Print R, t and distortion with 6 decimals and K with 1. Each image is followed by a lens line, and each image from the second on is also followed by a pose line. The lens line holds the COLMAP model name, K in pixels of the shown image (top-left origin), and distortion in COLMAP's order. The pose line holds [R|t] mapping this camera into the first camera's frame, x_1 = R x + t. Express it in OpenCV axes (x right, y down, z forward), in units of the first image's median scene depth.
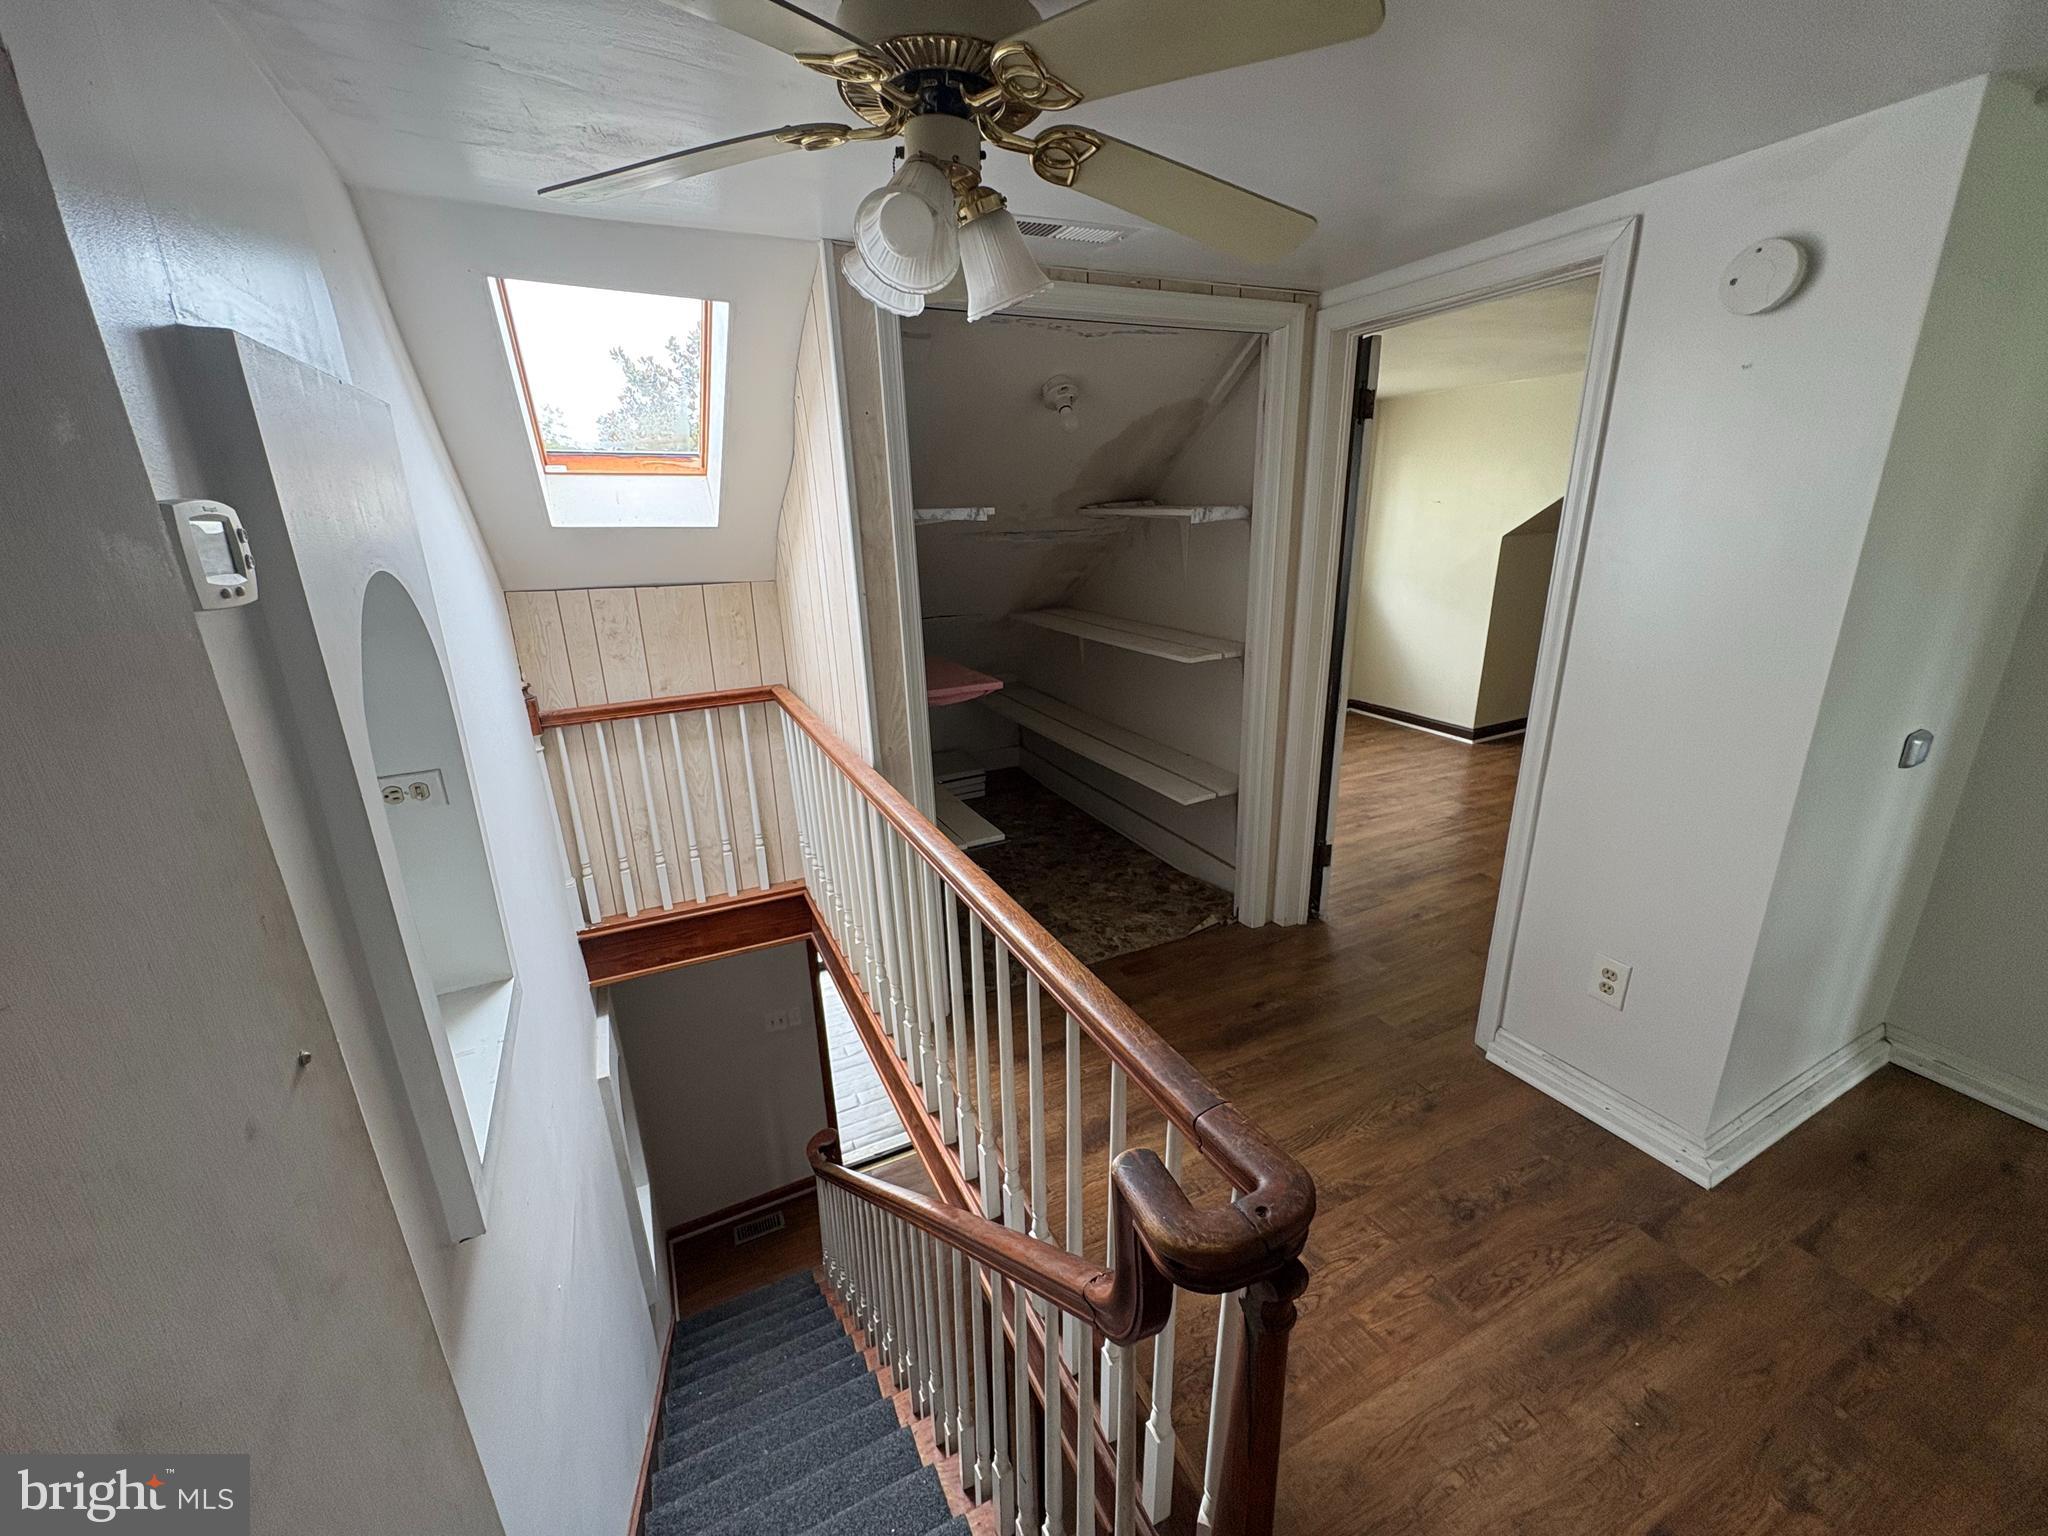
lens RADIAL K [[813.6, 0, 1021.7], [0, 813.6, 763.1], [0, 0, 1]] dist [0.000205, -0.000197]
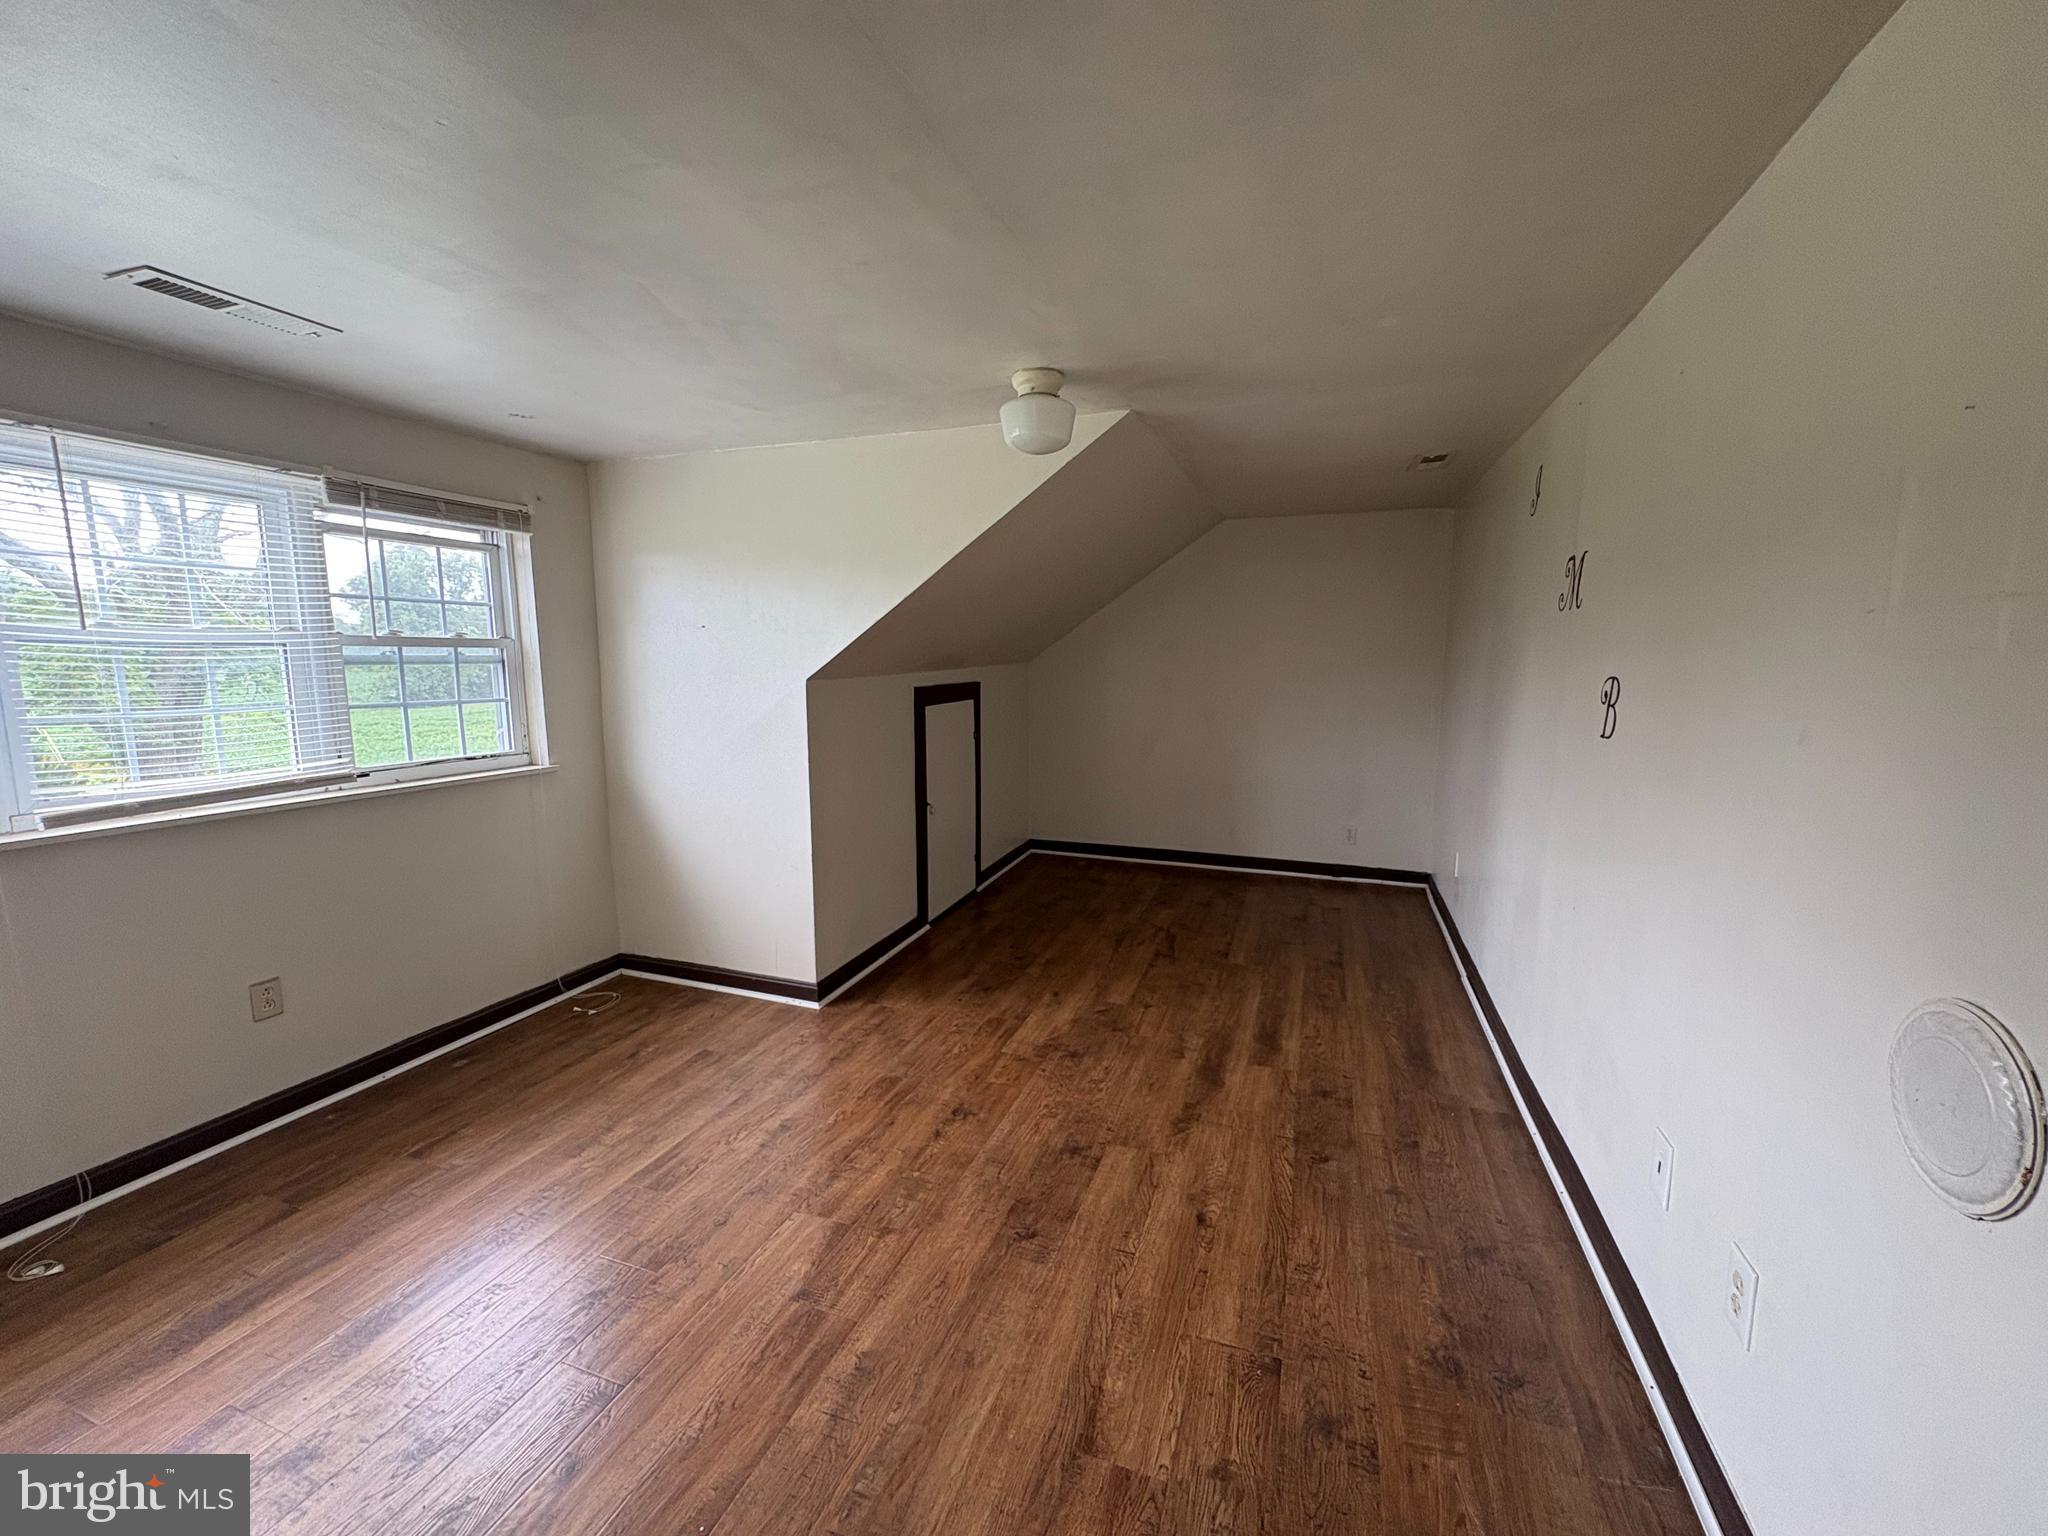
lens RADIAL K [[813.6, 0, 1021.7], [0, 813.6, 763.1], [0, 0, 1]] dist [0.000205, -0.000197]
pose [[0.719134, -0.073758, 0.690946, 0.264448], [0.193293, 0.976339, -0.096956, -0.118254], [-0.667446, 0.203279, 0.716375, 0.439520]]
